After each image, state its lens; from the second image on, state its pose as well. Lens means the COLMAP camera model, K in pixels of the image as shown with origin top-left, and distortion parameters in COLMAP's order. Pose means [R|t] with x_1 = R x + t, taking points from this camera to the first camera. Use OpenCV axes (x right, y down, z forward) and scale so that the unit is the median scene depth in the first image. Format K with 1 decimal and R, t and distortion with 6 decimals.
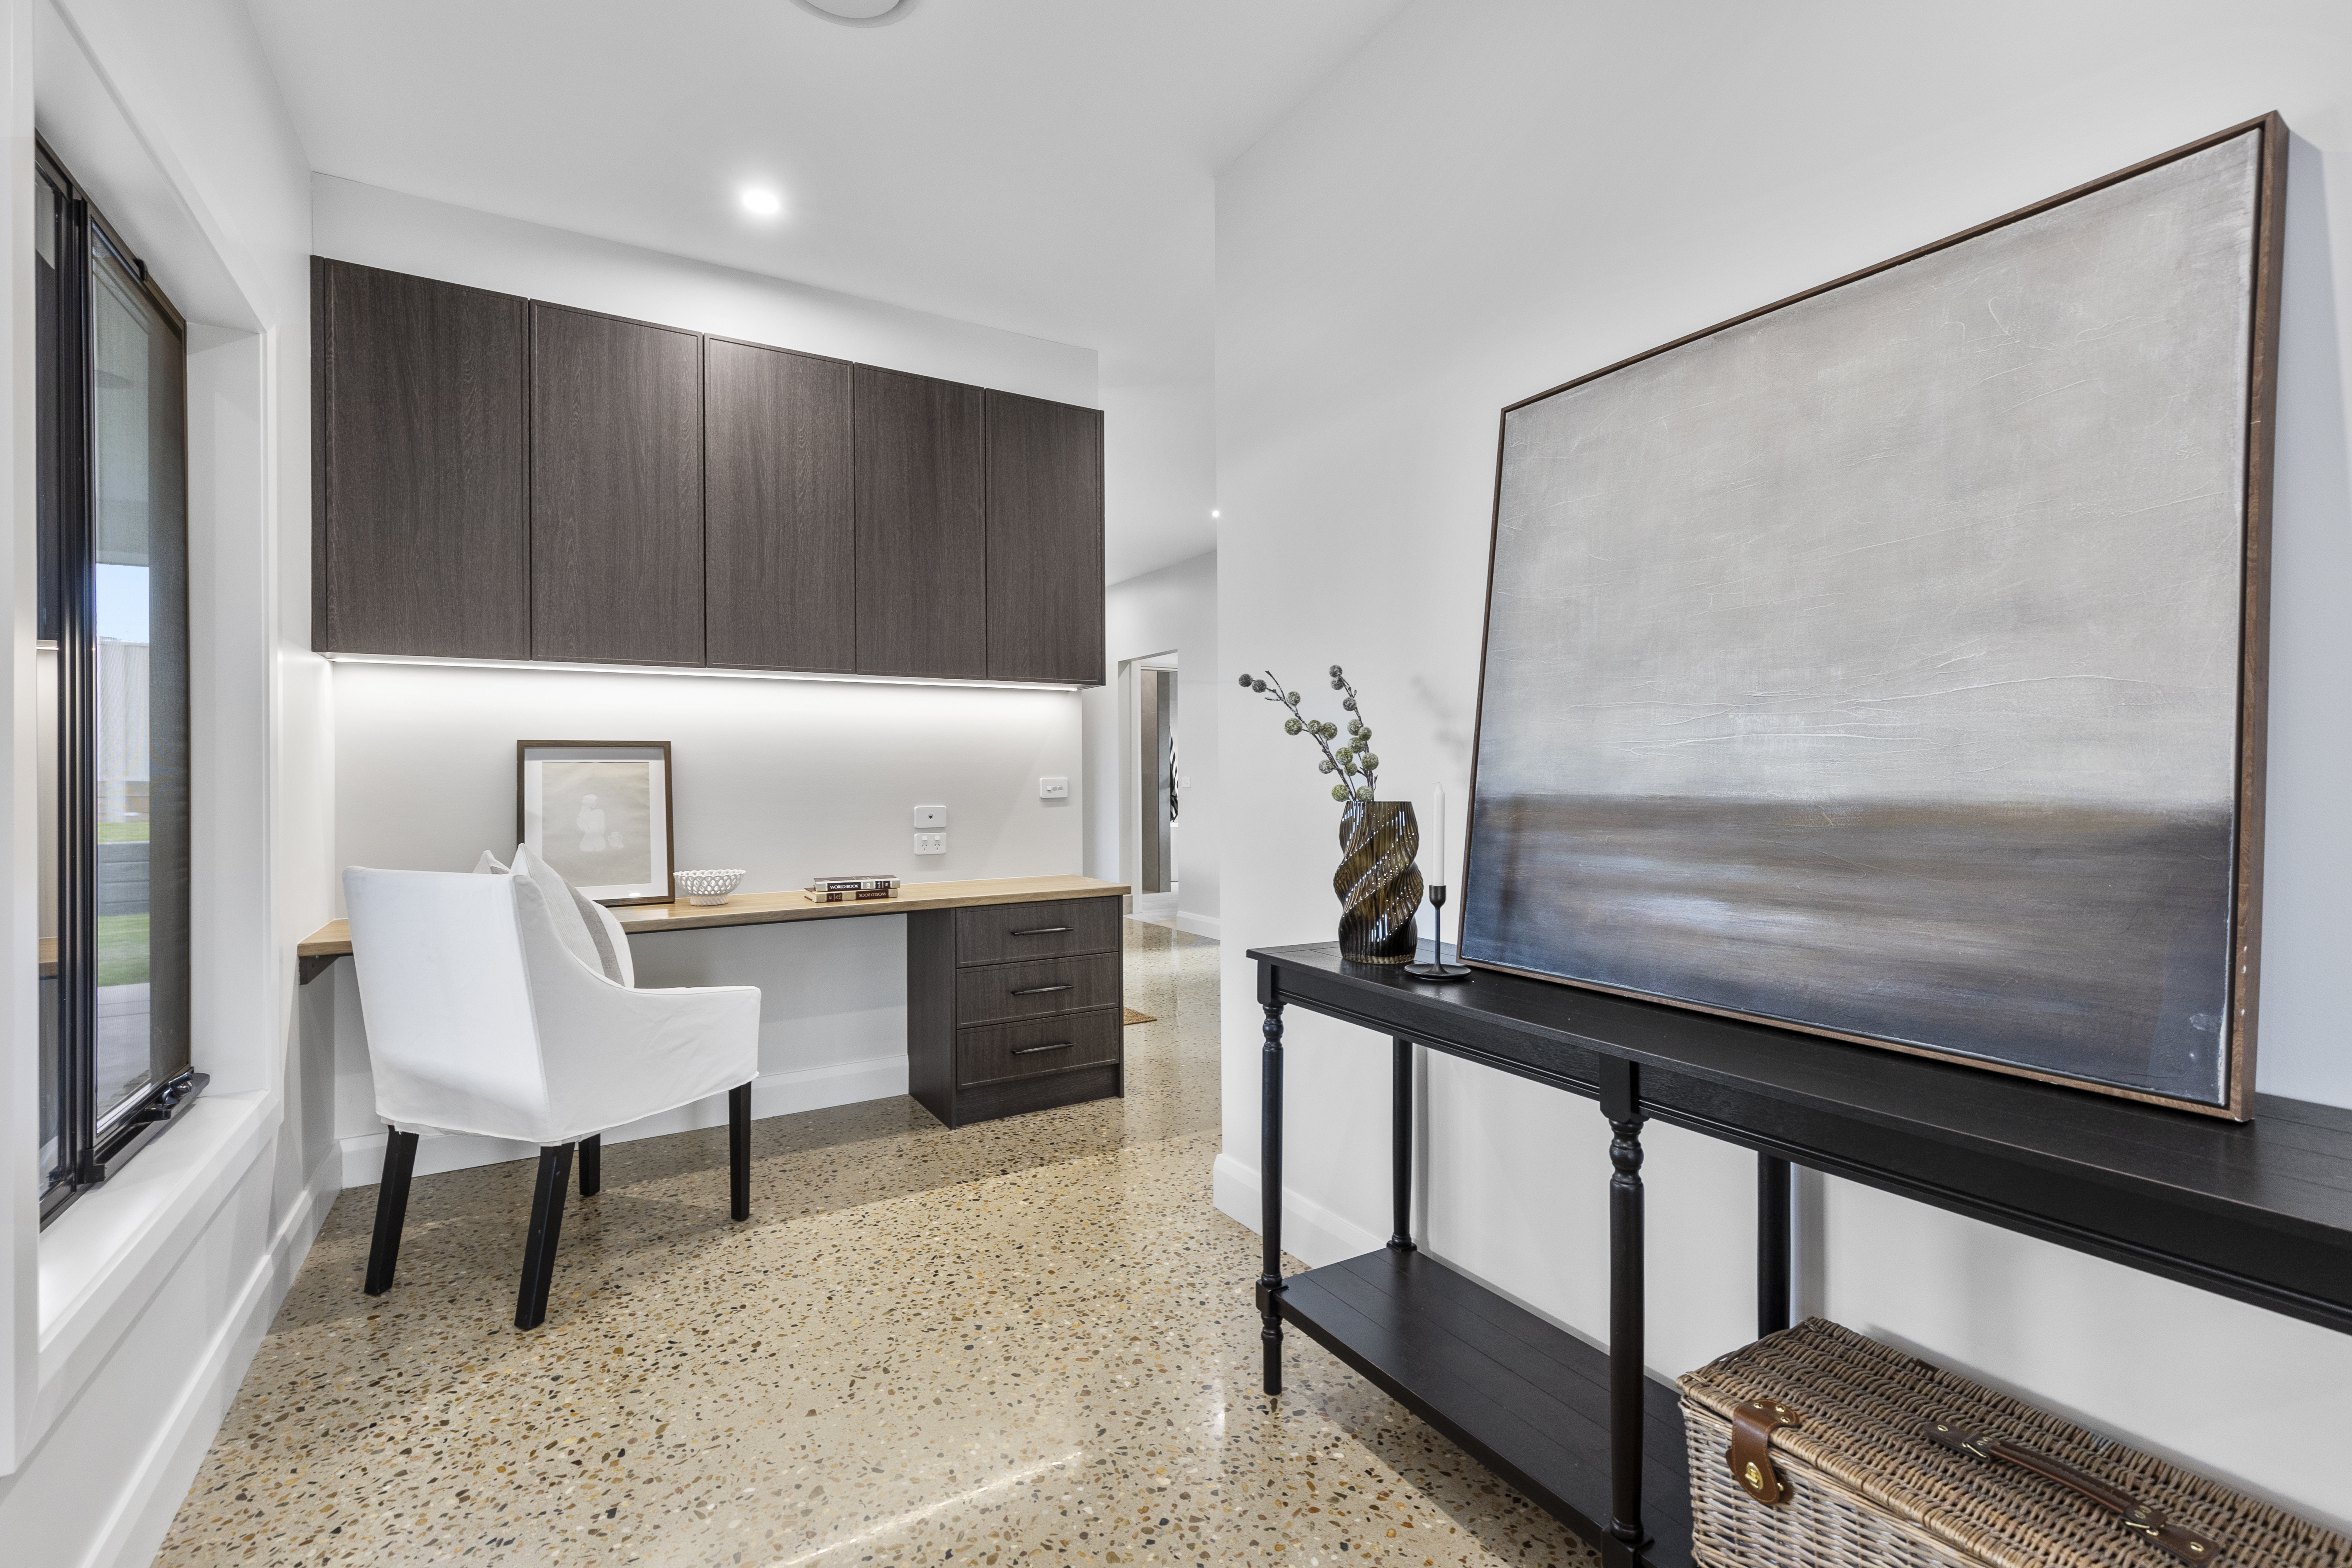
lens RADIAL K [[1077.7, 0, 1178.1], [0, 1077.7, 781.8], [0, 0, 1]] dist [0.003660, 0.000189]
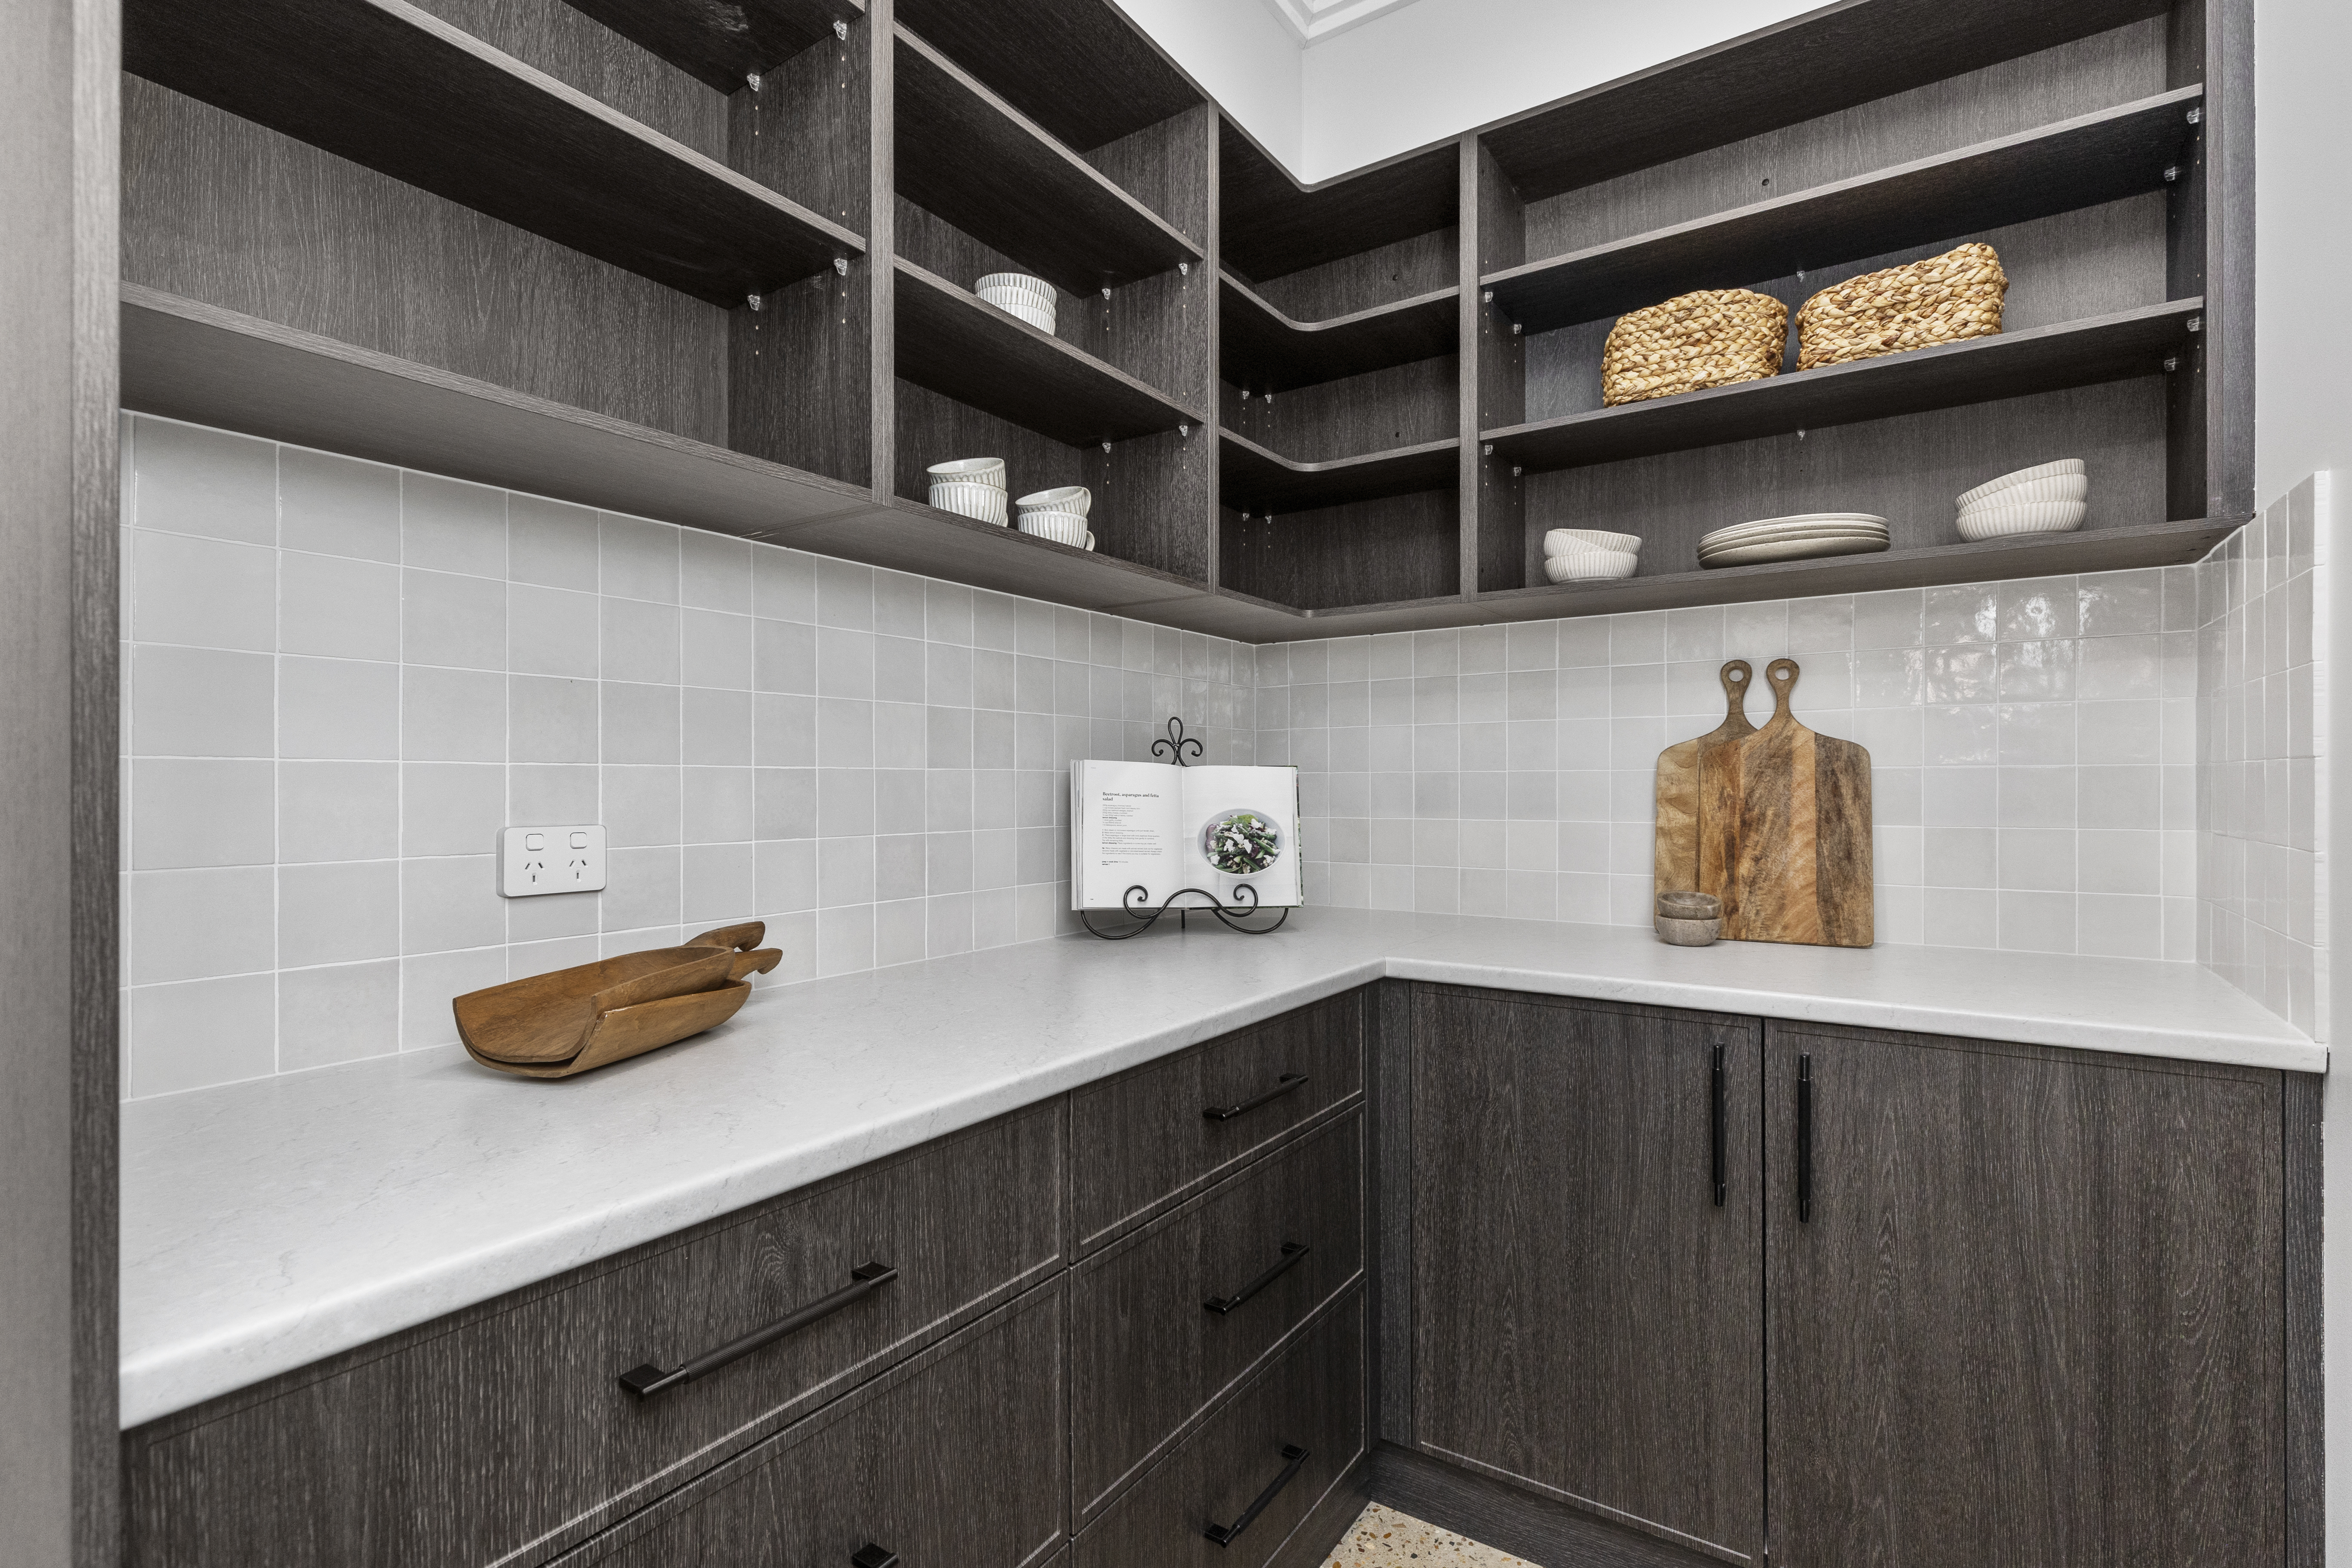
lens RADIAL K [[1077.7, 0, 1177.7], [0, 1077.7, 779.6], [0, 0, 1]] dist [0.003660, 0.000189]
pose [[0.423455, -0.013833, -0.905811, -0.266755], [0.005748, 0.999904, -0.012583, -0.523061], [0.905899, 0.000122, 0.423494, 0.529875]]
